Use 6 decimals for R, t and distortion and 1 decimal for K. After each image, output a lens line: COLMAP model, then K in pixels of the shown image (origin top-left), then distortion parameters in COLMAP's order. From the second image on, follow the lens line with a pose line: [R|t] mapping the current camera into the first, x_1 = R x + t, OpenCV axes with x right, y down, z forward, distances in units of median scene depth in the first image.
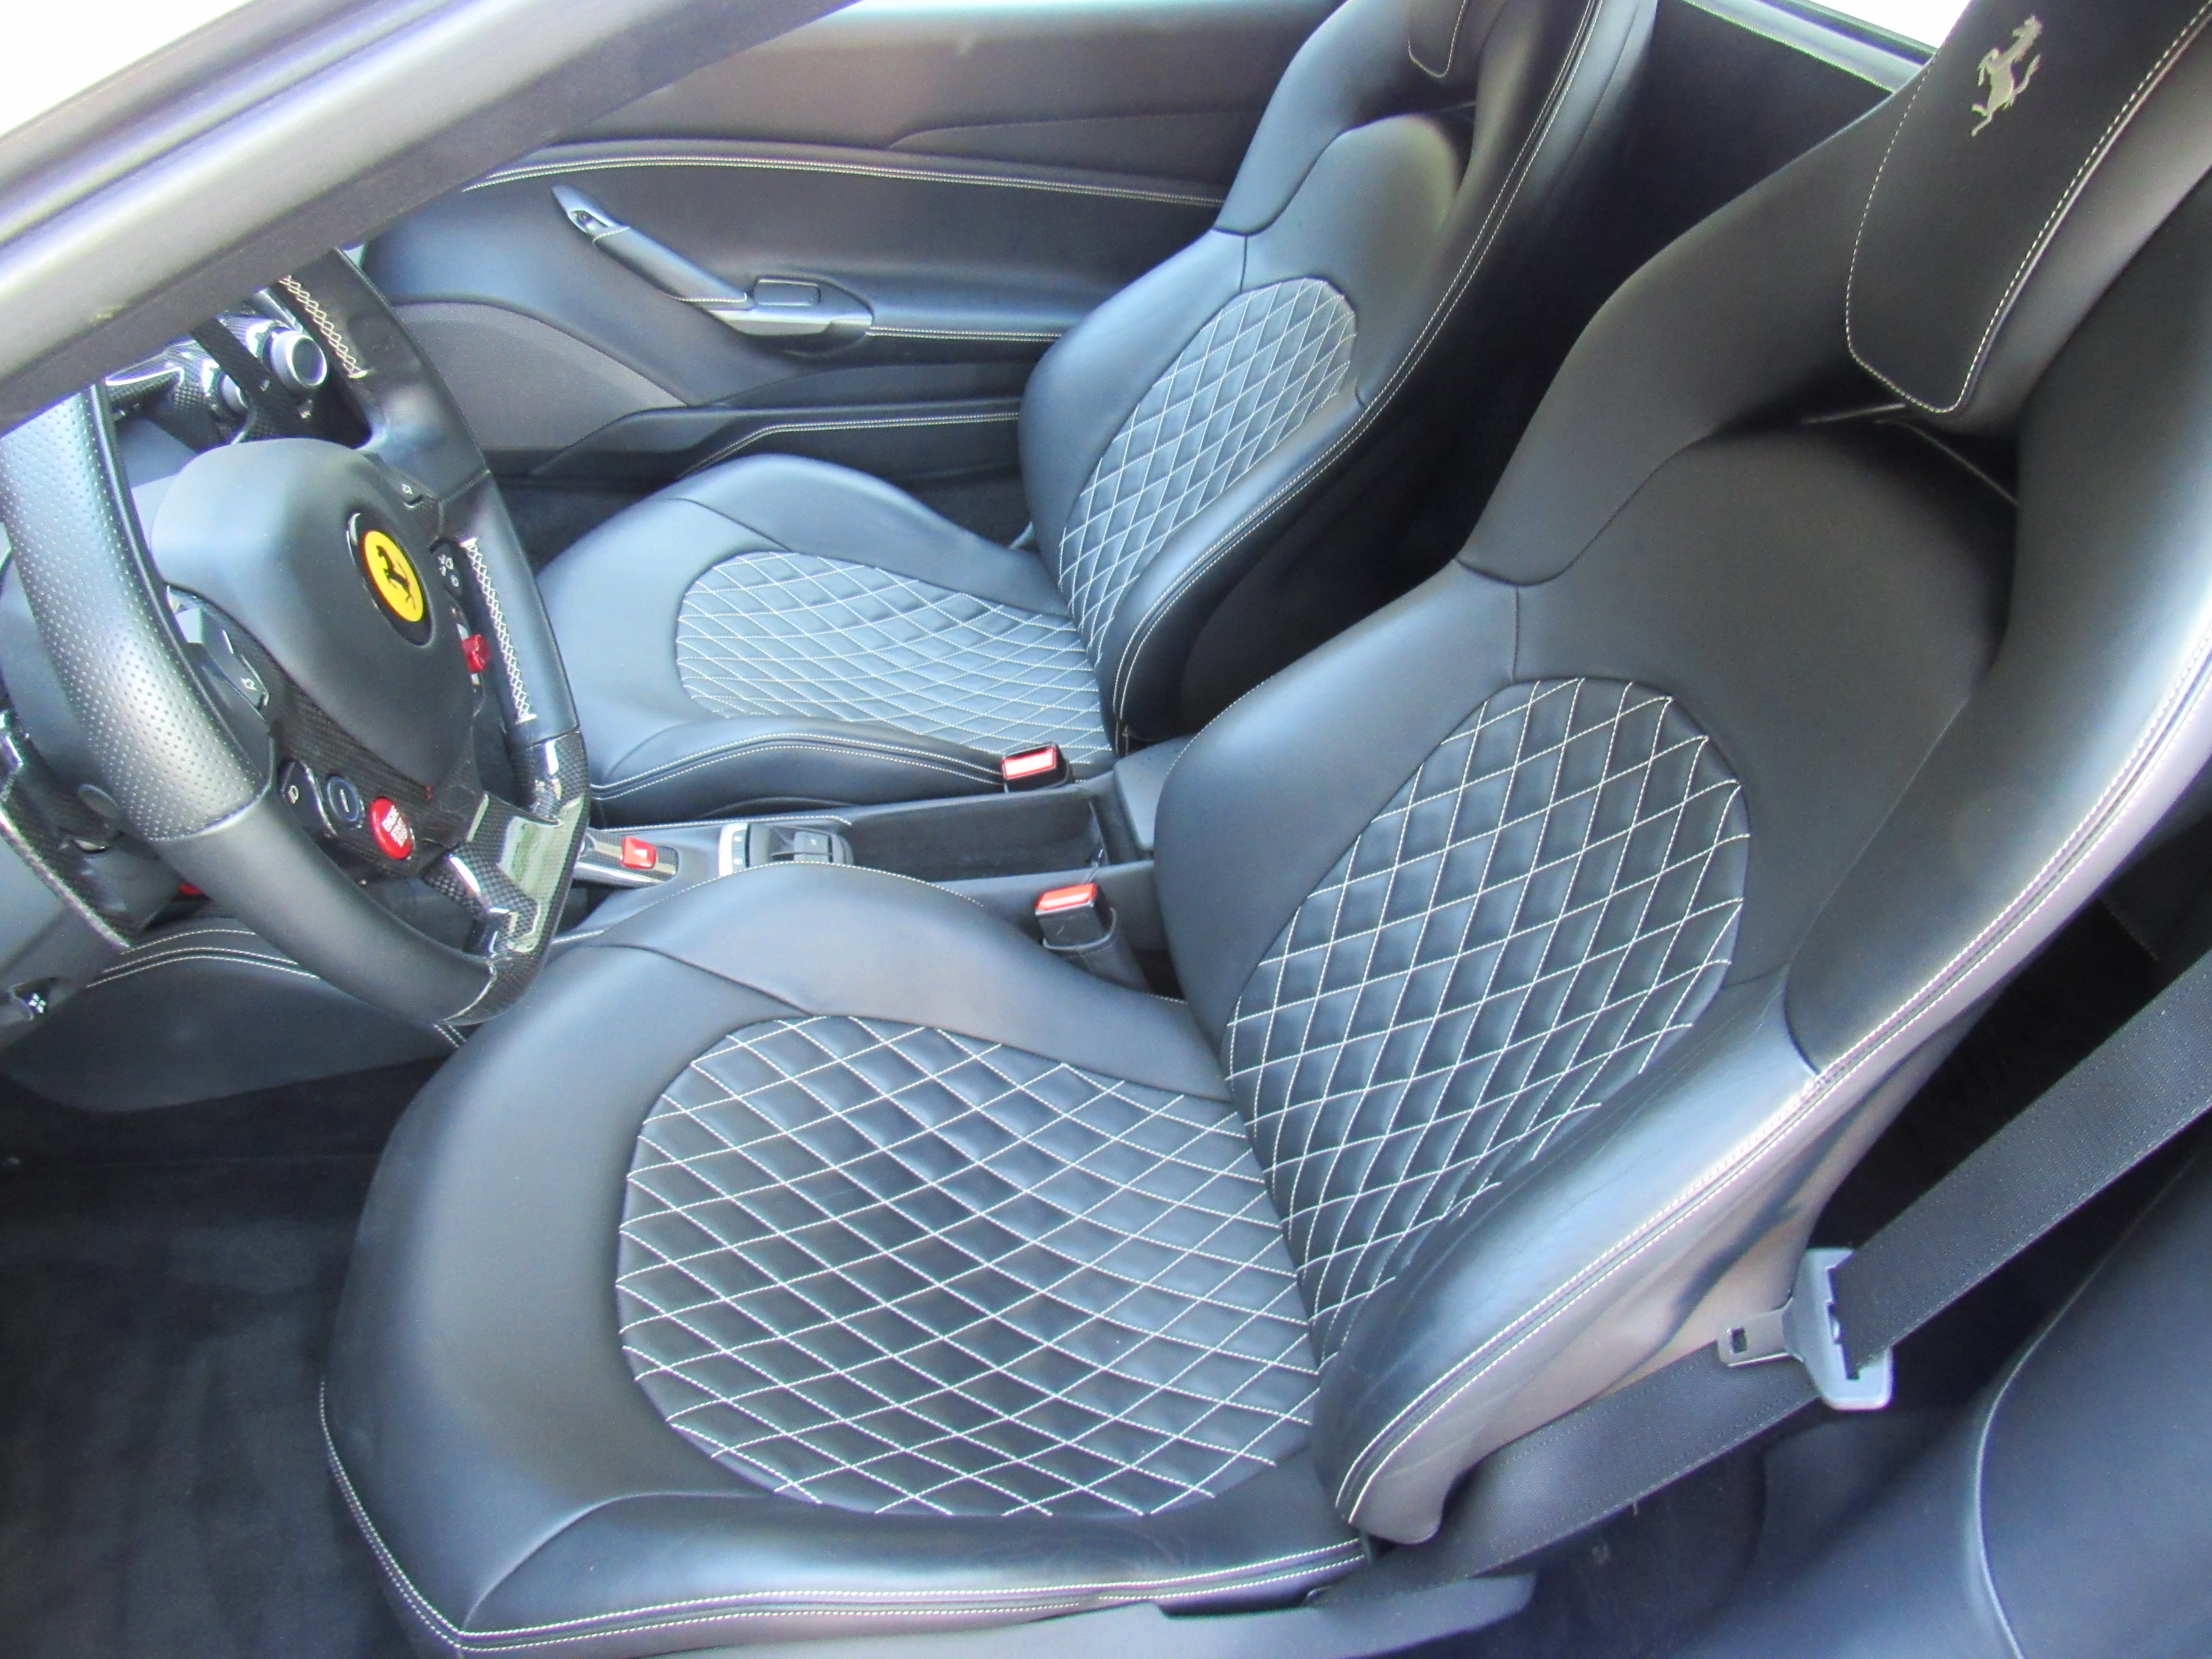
lens RADIAL K [[1612.2, 0, 1106.0], [0, 1612.2, 829.5], [0, 0, 1]] dist [-0.047291, 0.047844]
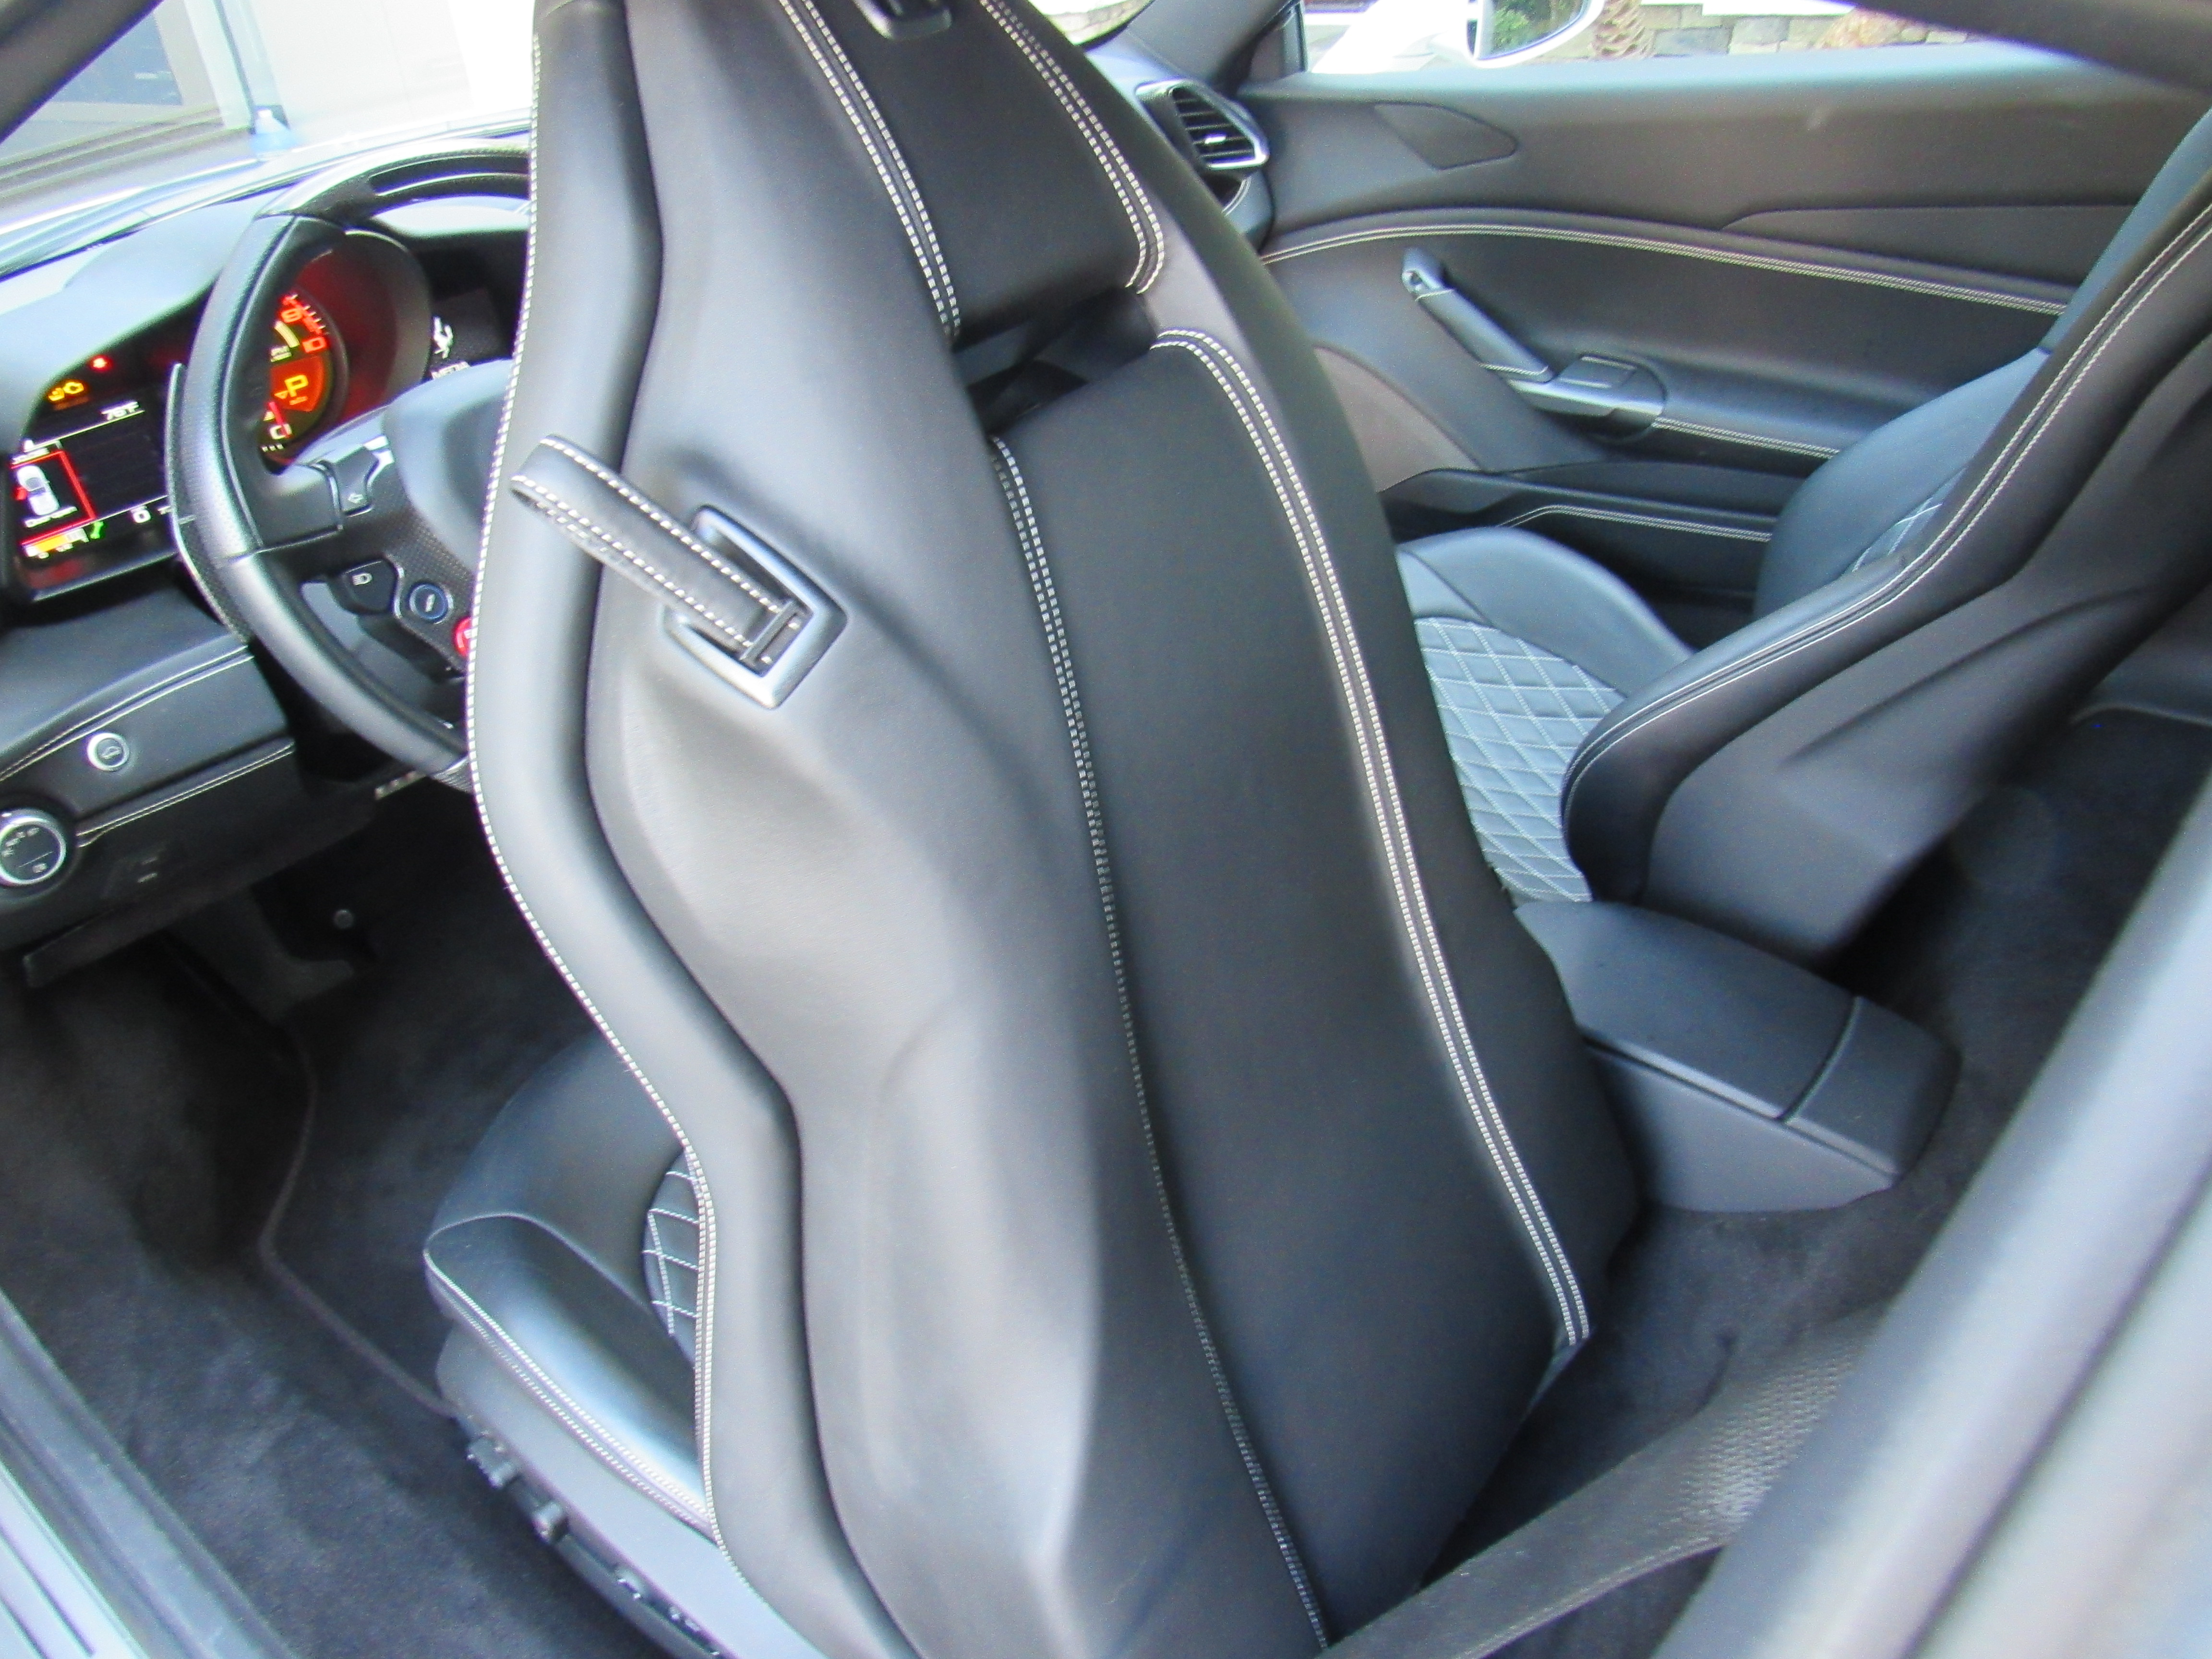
lens RADIAL K [[1612.2, 0, 1106.0], [0, 1612.2, 829.5], [0, 0, 1]] dist [-0.047291, 0.047844]
pose [[0.638026, 0.300395, -0.709003, 0.381835], [-0.336480, 0.936969, 0.094185, -0.070502], [0.692607, 0.178473, 0.698887, 0.176799]]
